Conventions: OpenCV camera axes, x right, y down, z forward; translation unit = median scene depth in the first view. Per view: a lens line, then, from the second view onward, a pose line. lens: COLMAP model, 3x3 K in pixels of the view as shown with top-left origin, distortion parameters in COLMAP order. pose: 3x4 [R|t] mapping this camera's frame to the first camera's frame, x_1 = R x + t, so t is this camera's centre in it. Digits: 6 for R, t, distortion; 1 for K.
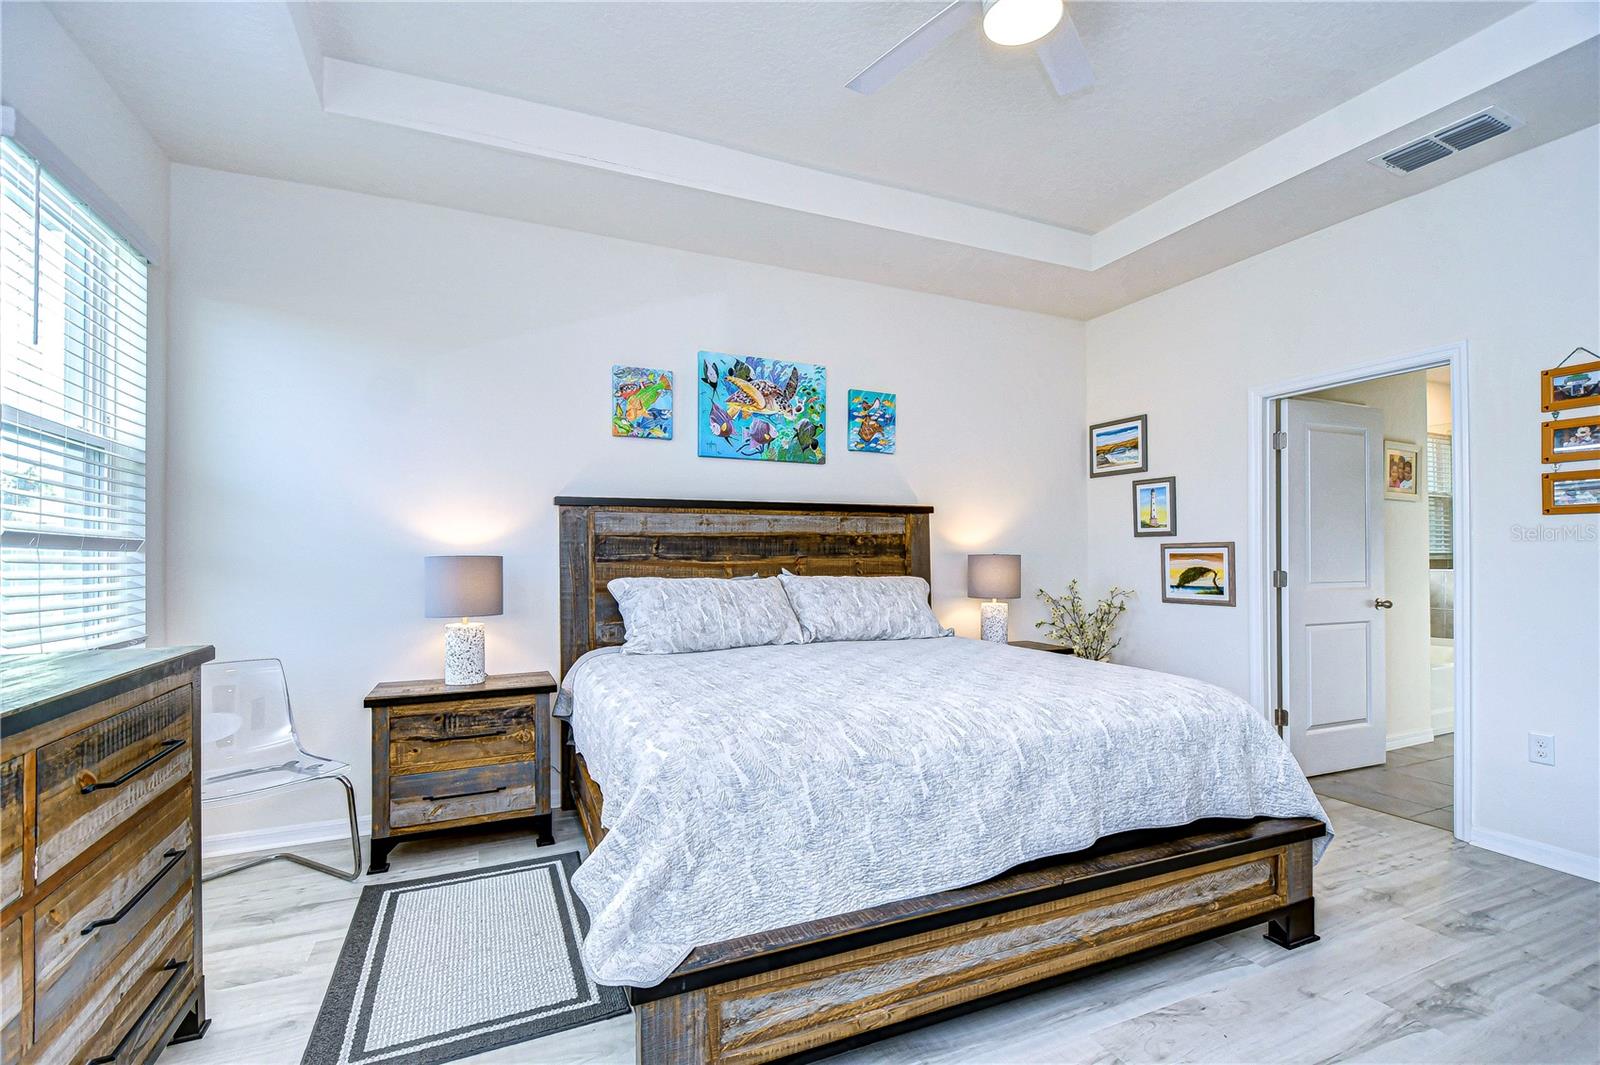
lens RADIAL K [[701.8, 0, 802.5], [0, 701.8, 565.8], [0, 0, 1]] dist [0.004823, -0.005619]
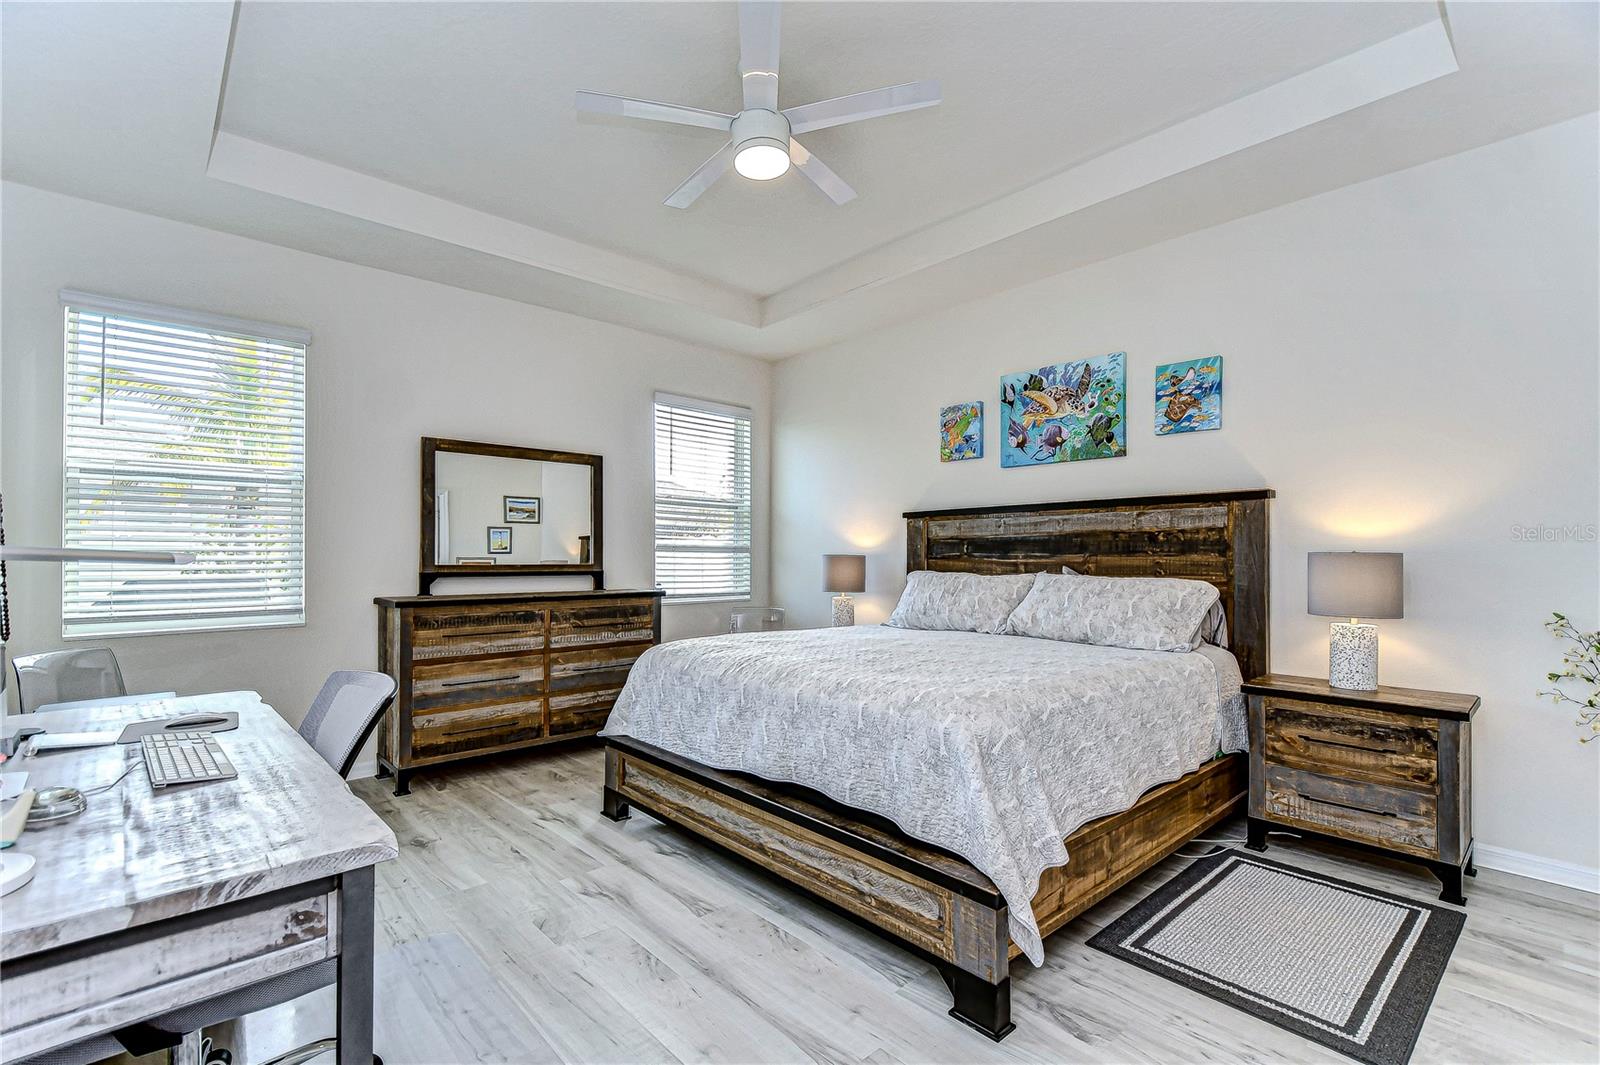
lens RADIAL K [[713.2, 0, 803.3], [0, 713.2, 547.6], [0, 0, 1]] dist [0.014599, -0.010249]
pose [[0.330161, -0.008582, -0.943885, 0.843615], [-0.009172, 0.999882, -0.012300, -0.007837], [0.943880, 0.012718, 0.330044, 0.306284]]
